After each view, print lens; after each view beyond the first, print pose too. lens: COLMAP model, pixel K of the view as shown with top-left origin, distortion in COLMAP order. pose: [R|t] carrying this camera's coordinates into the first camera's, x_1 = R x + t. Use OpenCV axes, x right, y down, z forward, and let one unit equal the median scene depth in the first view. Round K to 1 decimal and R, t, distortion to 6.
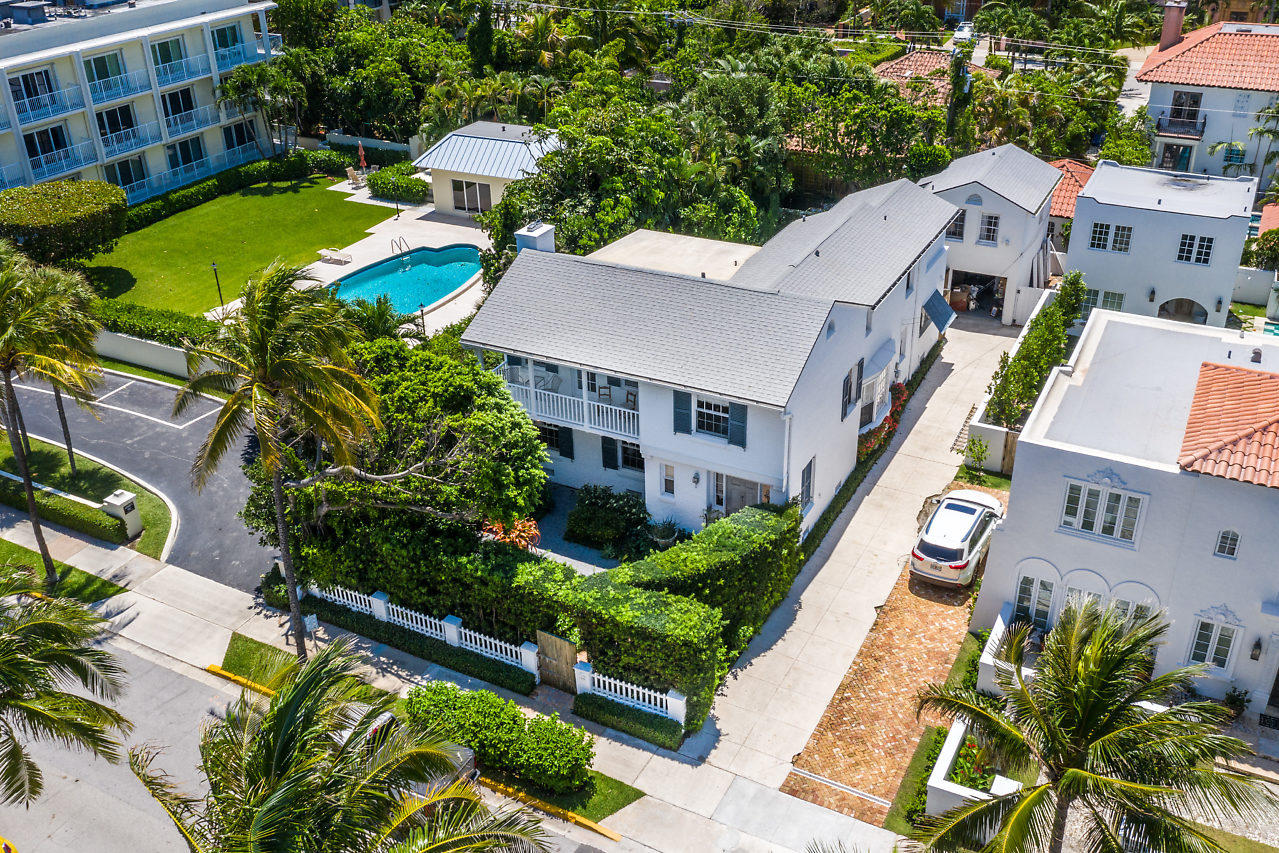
lens RADIAL K [[1144.7, 0, 641.0], [0, 1144.7, 379.5], [0, 0, 1]] dist [-0.006160, 0.003990]
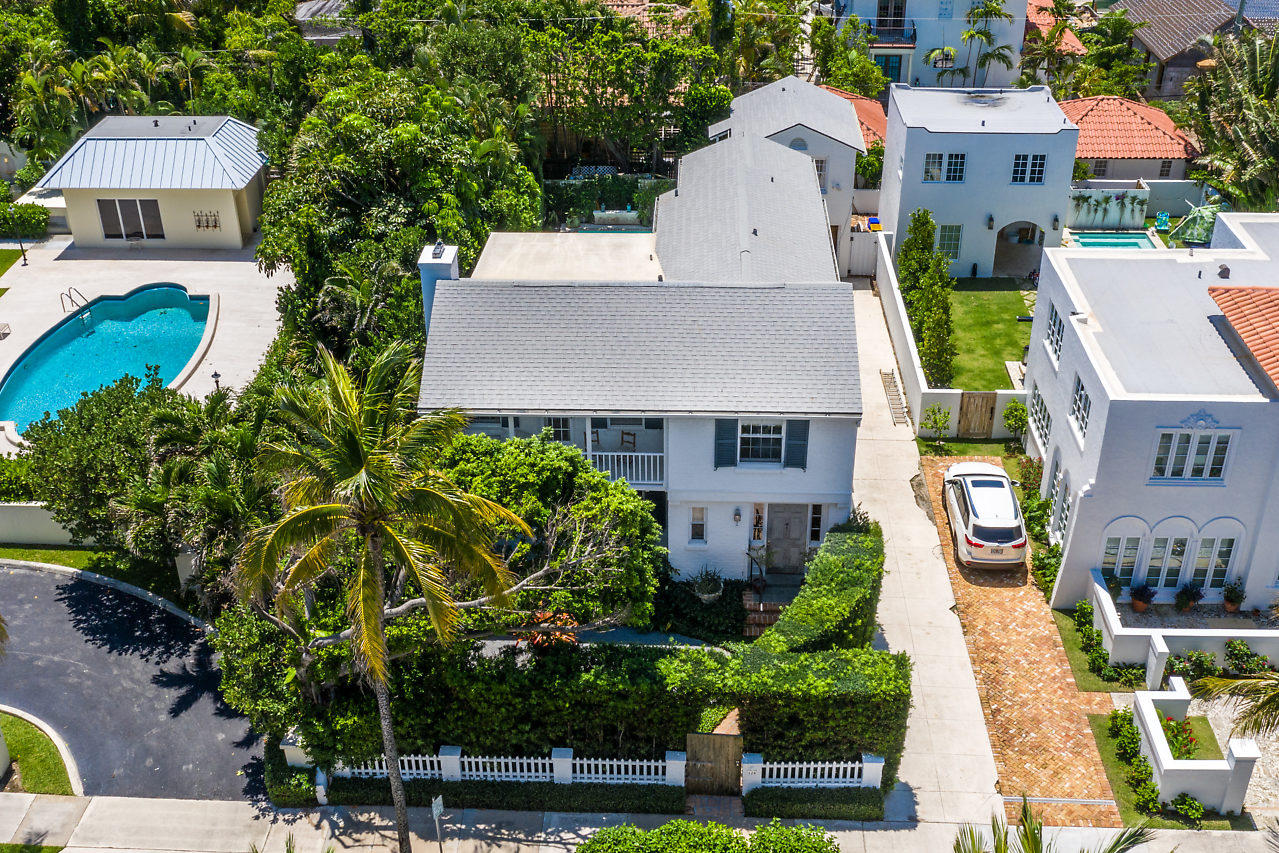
lens RADIAL K [[1378.7, 0, 639.5], [0, 1378.7, 426.5], [0, 0, 1]] dist [-0.003691, -0.010912]
pose [[0.905789, -0.198149, 0.374544, -0.376478], [0.180057, 0.980141, 0.083087, -0.074575], [-0.383569, -0.007820, 0.923479, 0.073922]]
